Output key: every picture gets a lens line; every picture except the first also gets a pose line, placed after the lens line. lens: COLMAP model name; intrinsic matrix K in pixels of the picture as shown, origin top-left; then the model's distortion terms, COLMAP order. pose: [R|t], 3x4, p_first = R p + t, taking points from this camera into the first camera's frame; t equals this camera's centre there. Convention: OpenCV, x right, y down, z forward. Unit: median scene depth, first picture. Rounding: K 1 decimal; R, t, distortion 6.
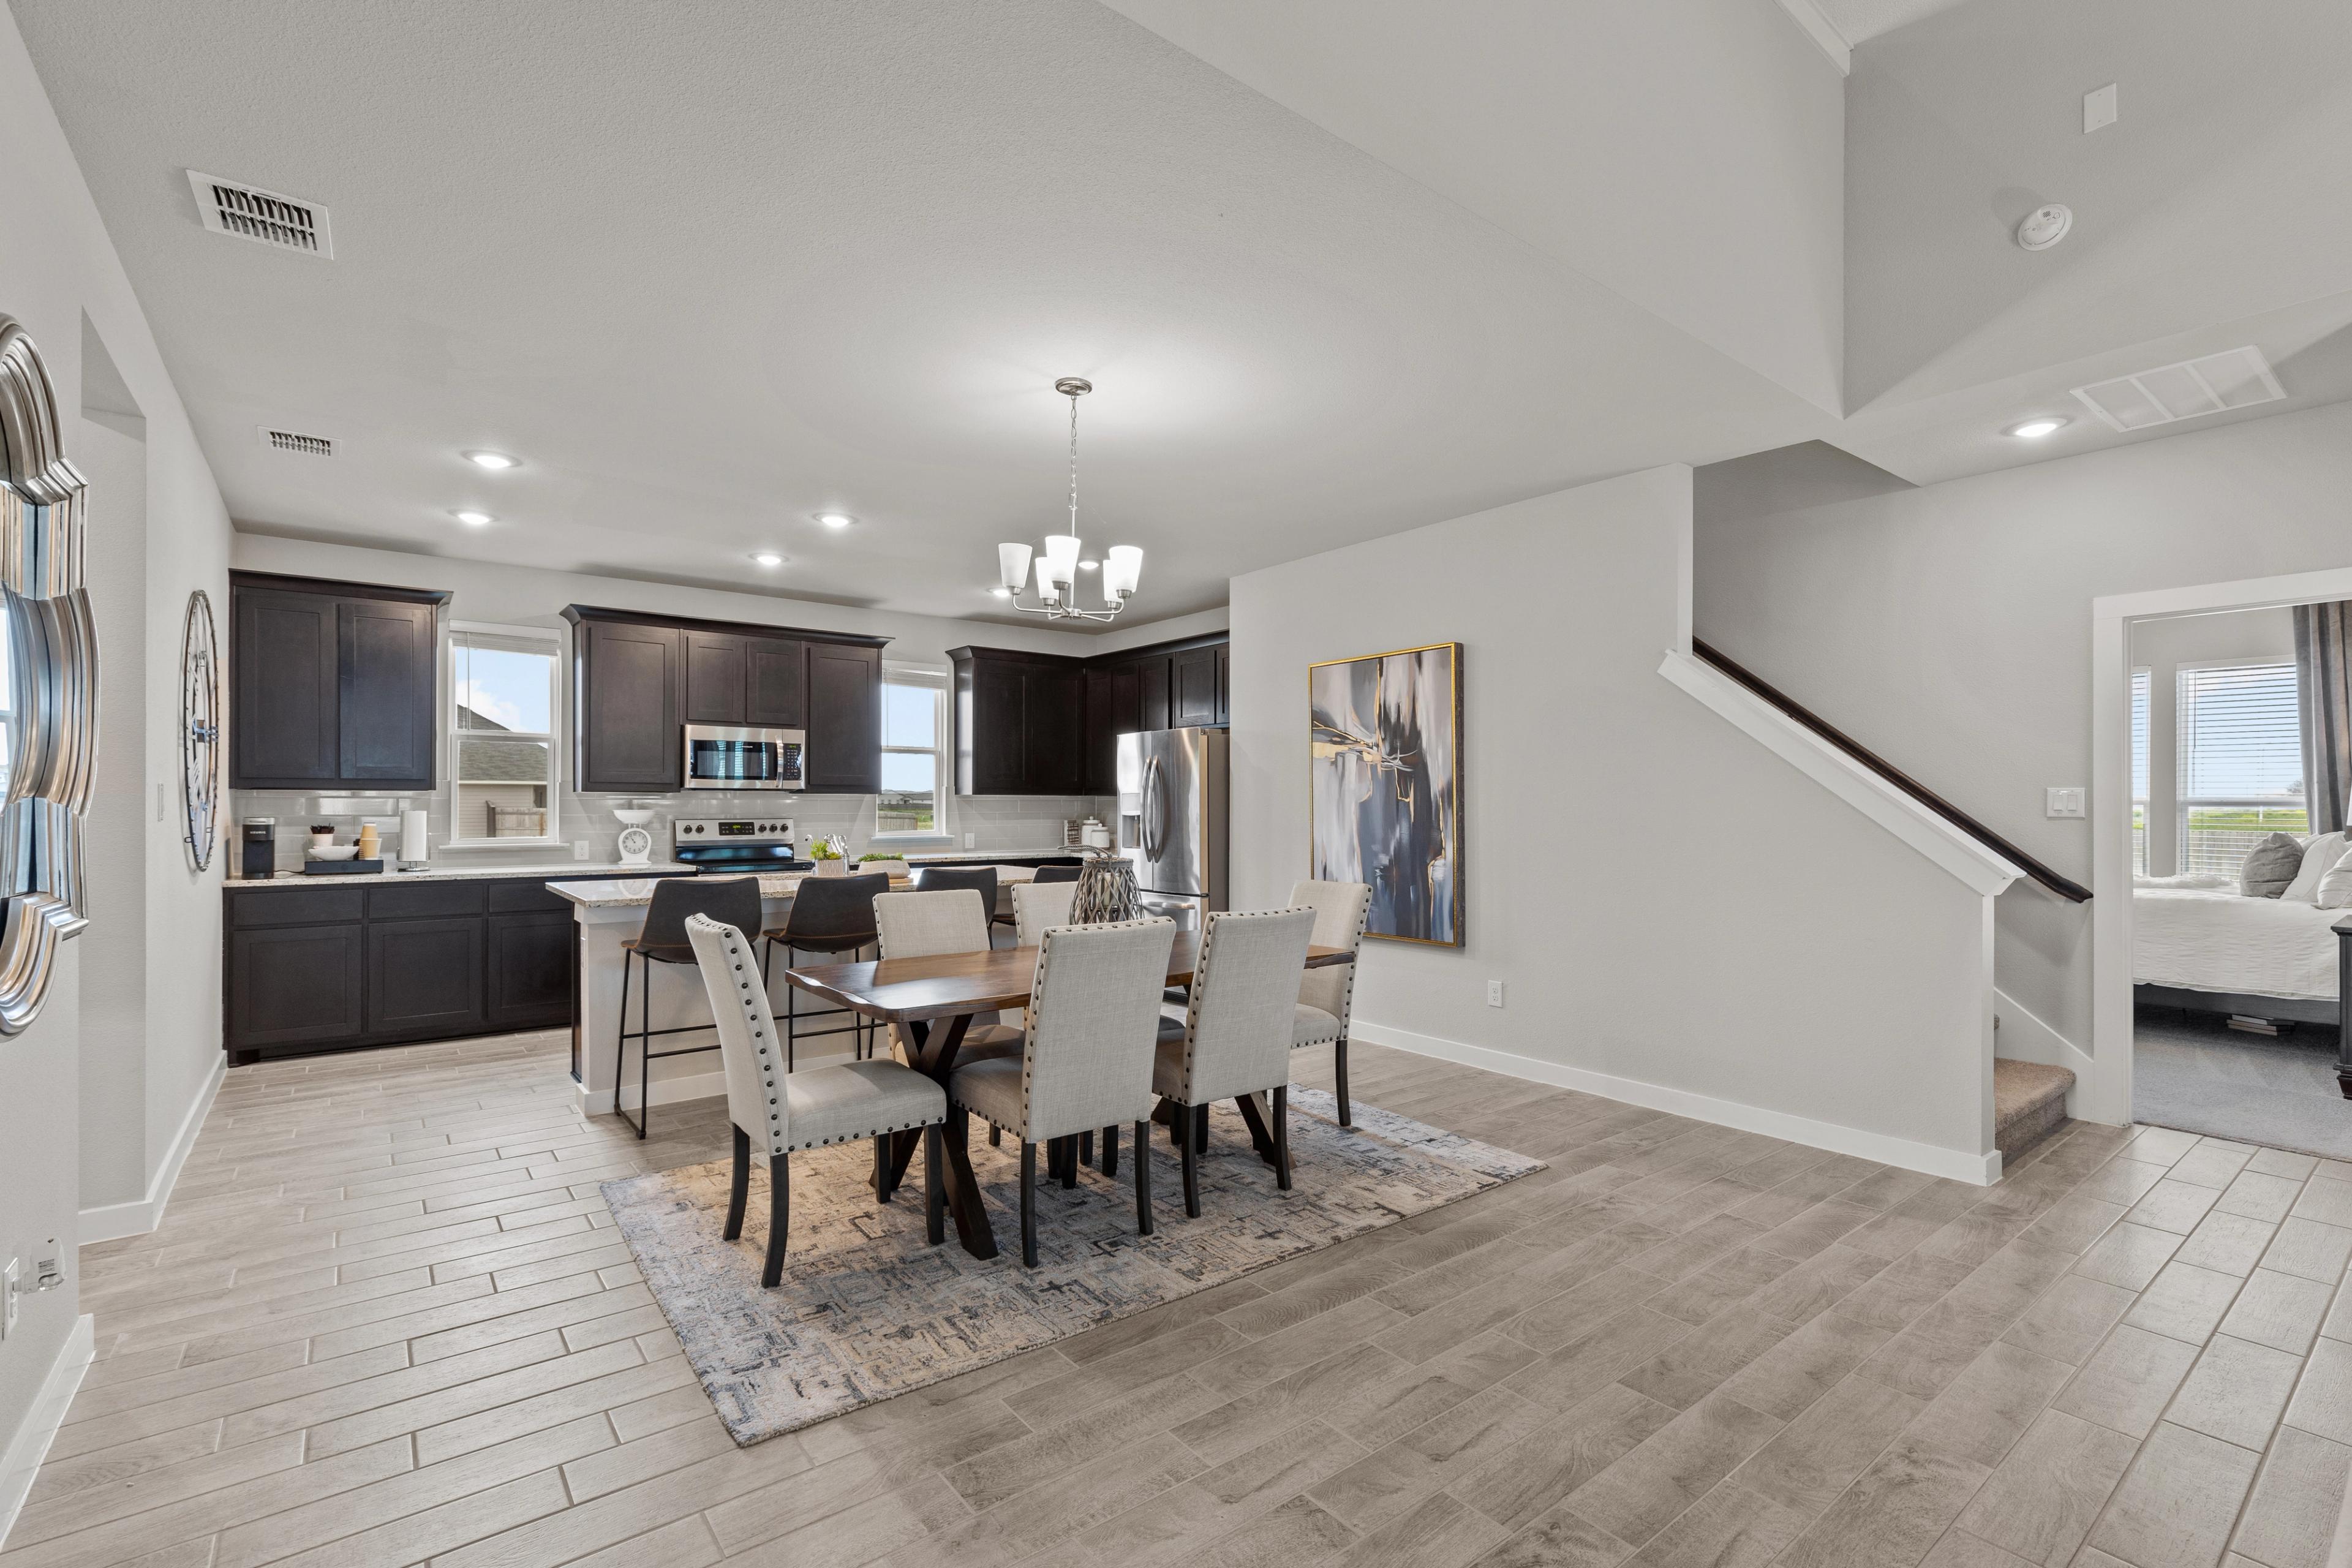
lens RADIAL K [[1051.5, 0, 1195.5], [0, 1051.5, 800.1], [0, 0, 1]] dist [0.009890, 0.000233]
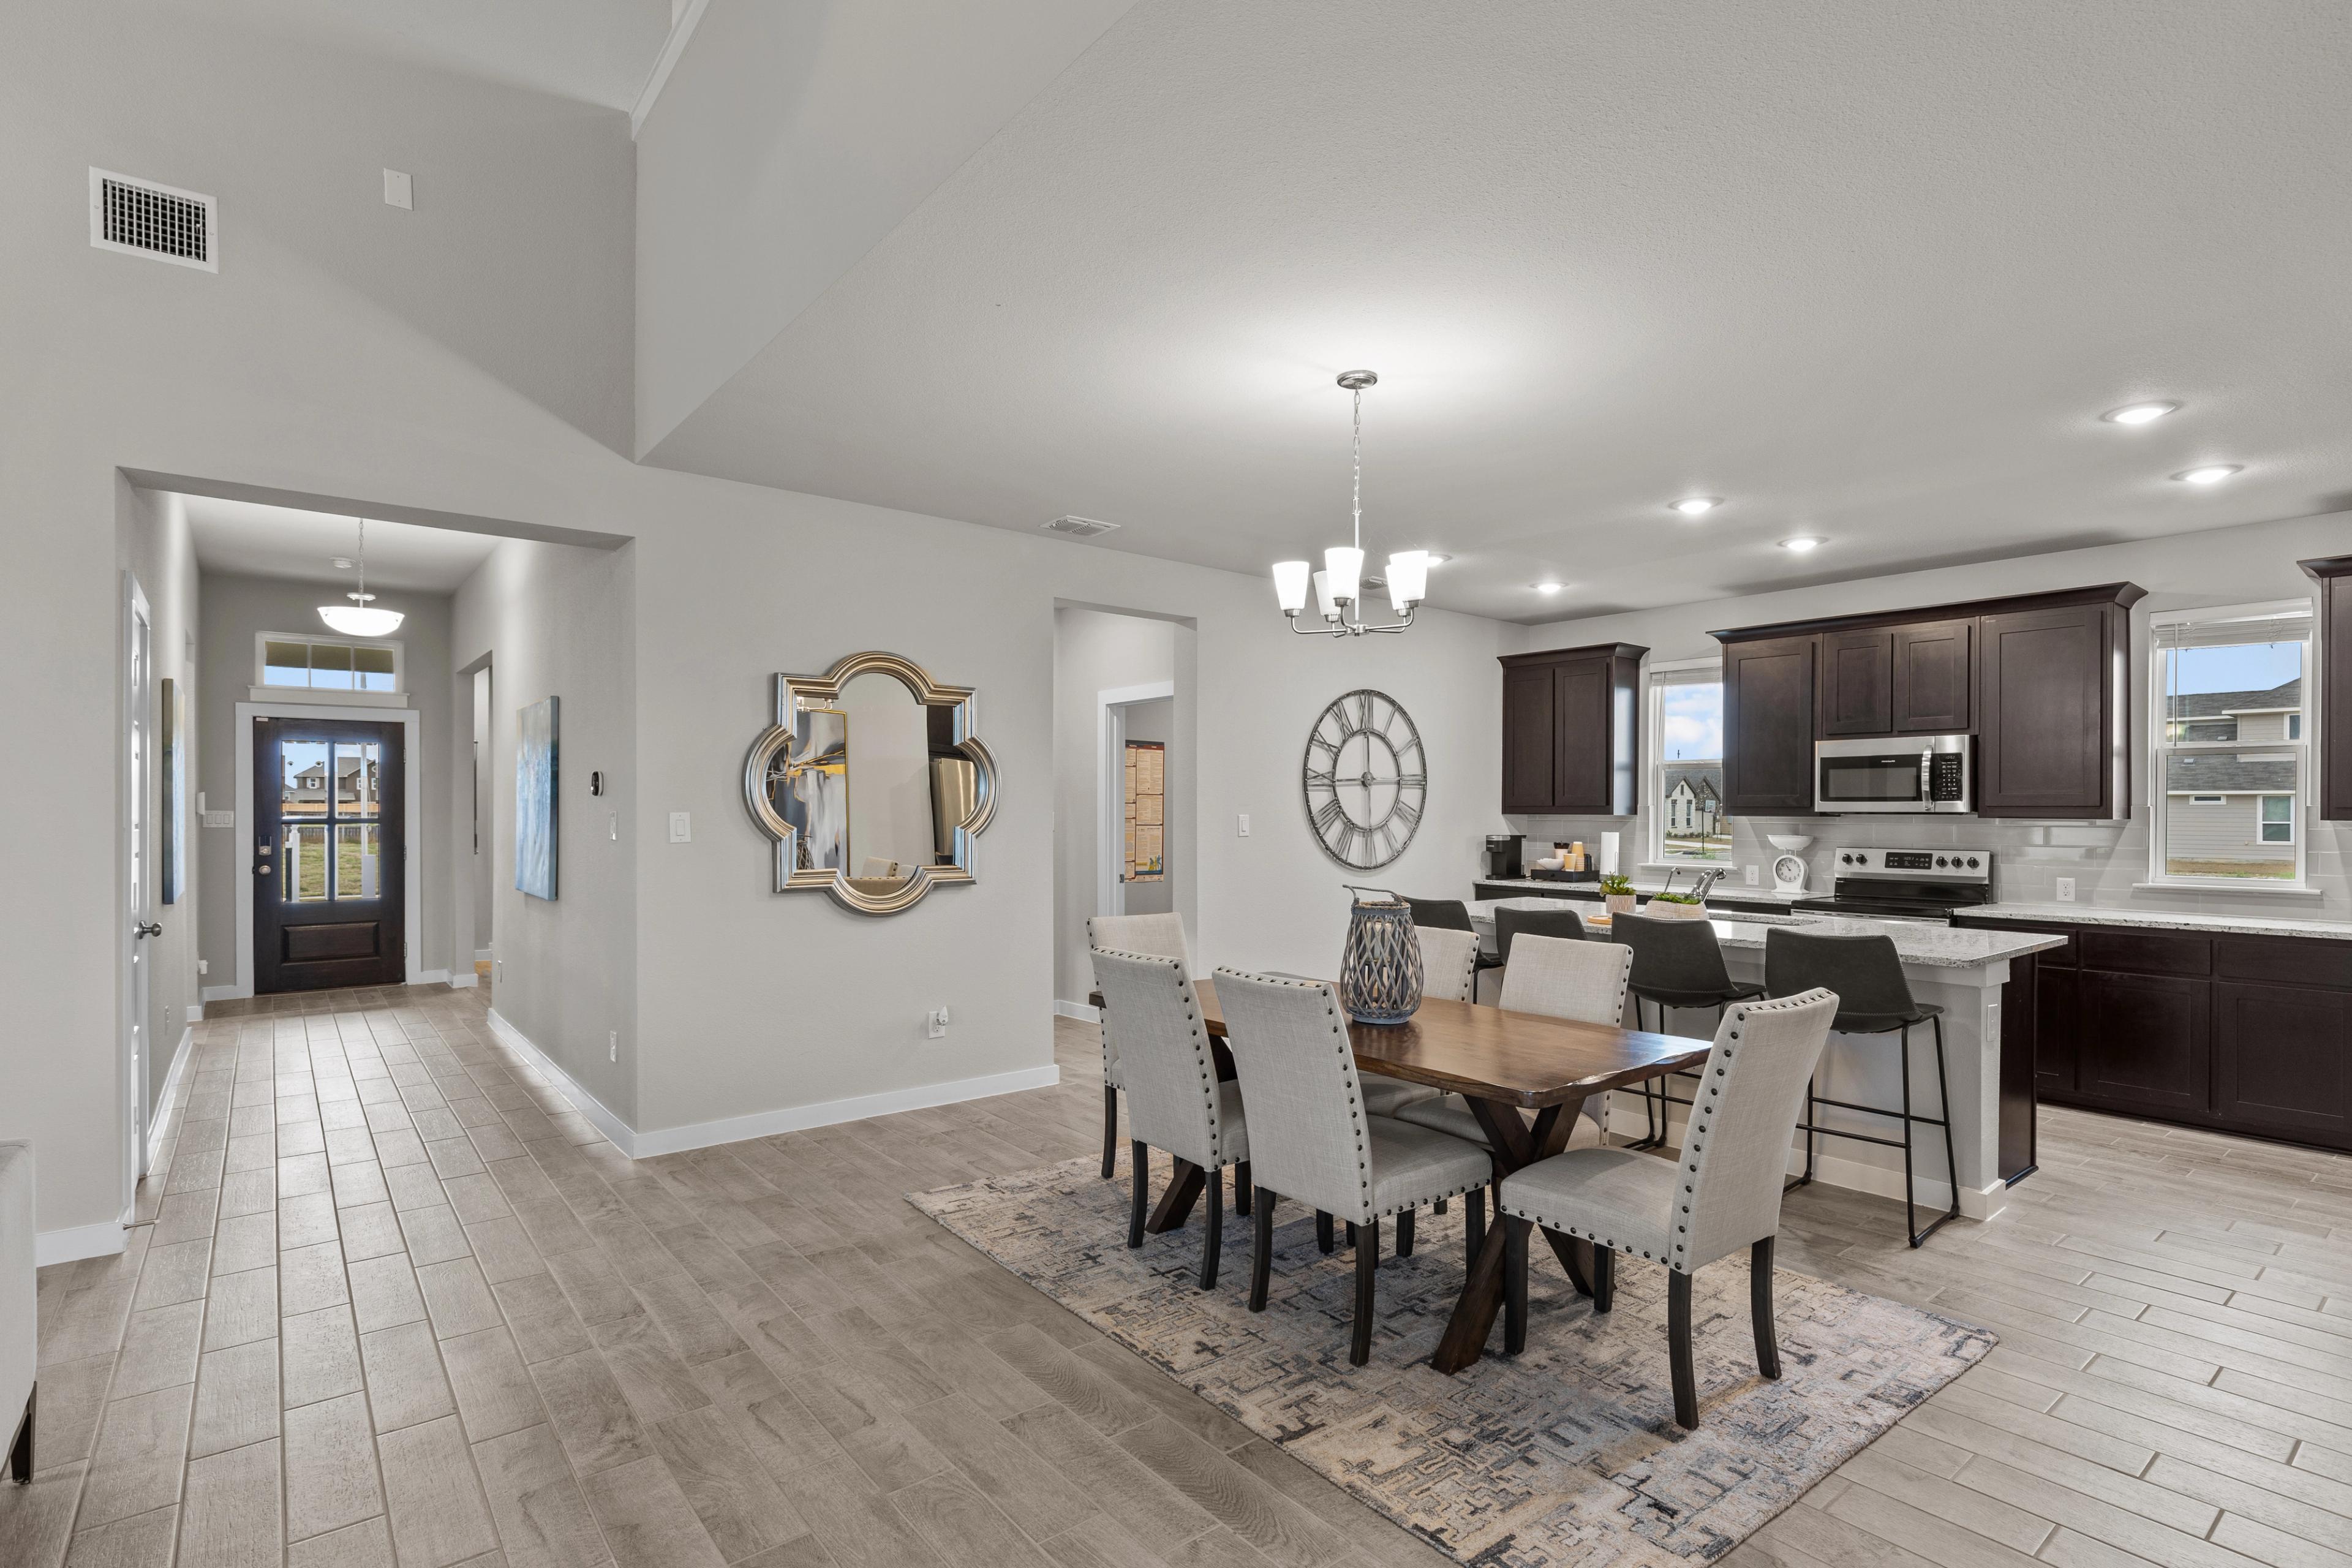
lens RADIAL K [[1136.1, 0, 1191.0], [0, 1136.1, 811.0], [0, 0, 1]] dist [0.001080, 0.000065]
pose [[0.018127, -0.000137, -0.999836, 0.556610], [-0.001643, 0.999999, -0.000167, -0.013243], [0.999834, 0.001646, 0.018127, 0.543637]]
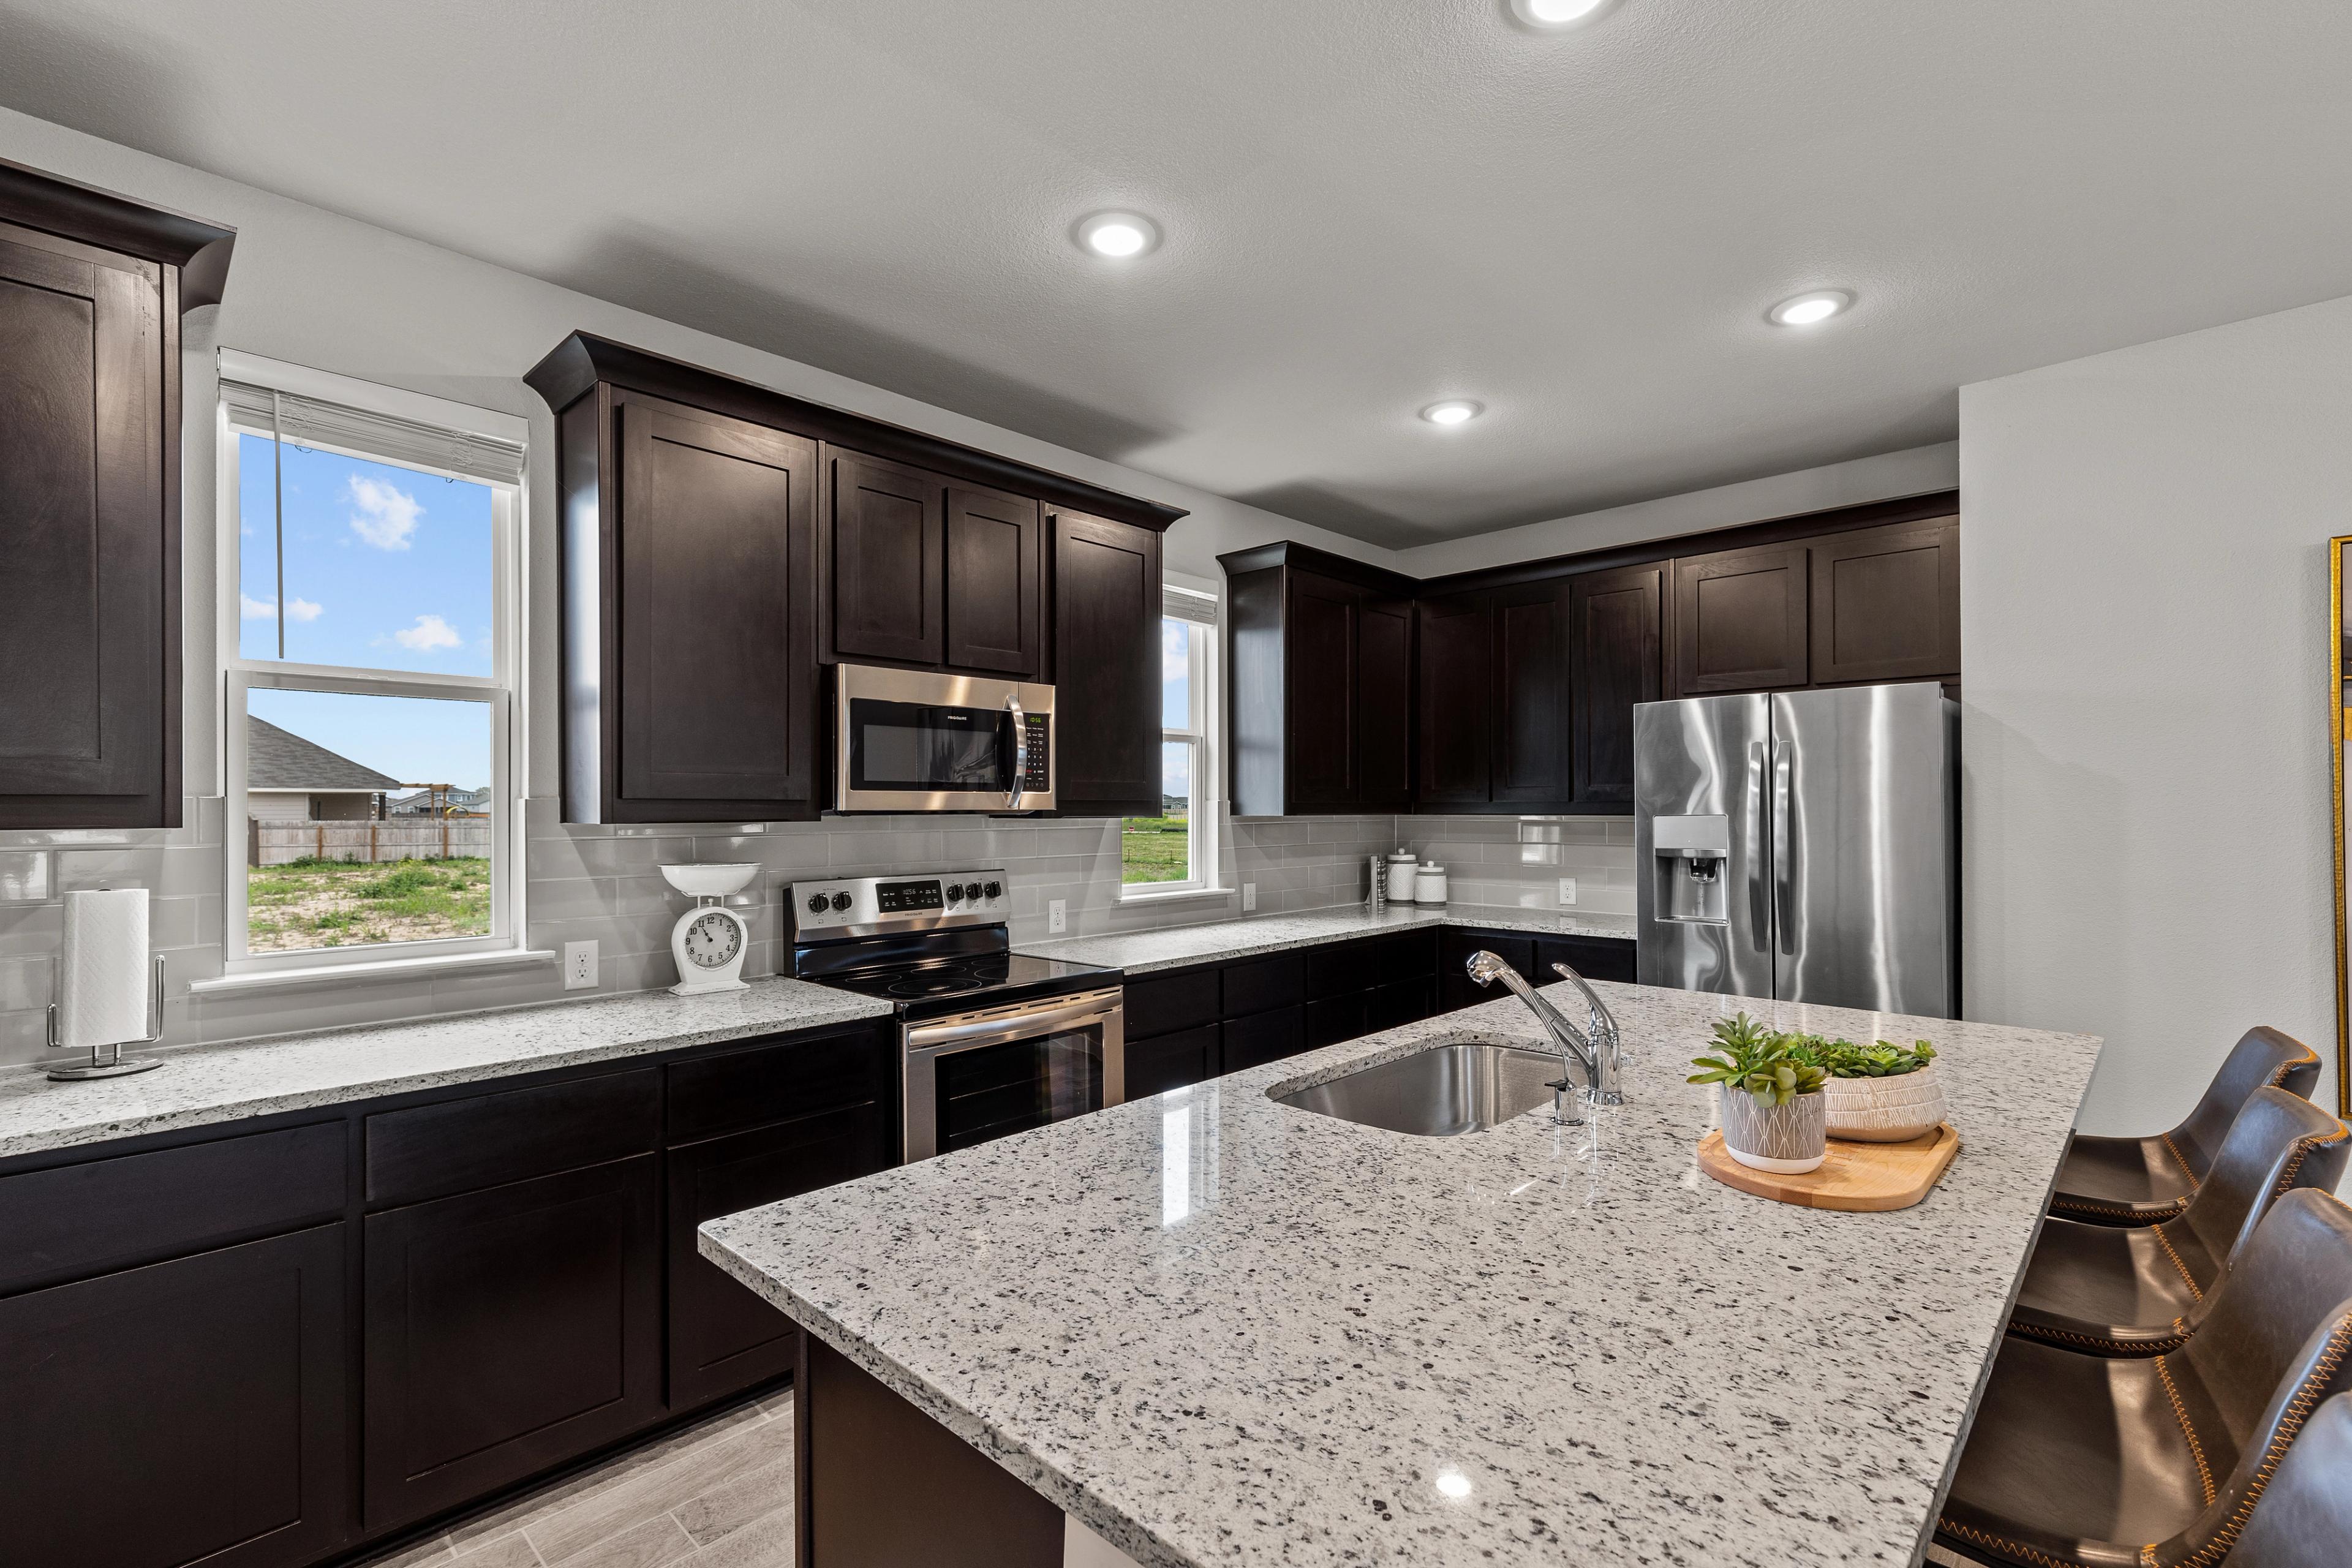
lens RADIAL K [[1051.5, 0, 1195.5], [0, 1051.5, 800.1], [0, 0, 1]] dist [0.009890, 0.000233]
pose [[0.989492, -0.003395, 0.144549, -0.480759], [0.003816, 0.999989, -0.002631, -0.017209], [-0.144539, 0.003155, 0.989494, 0.664161]]
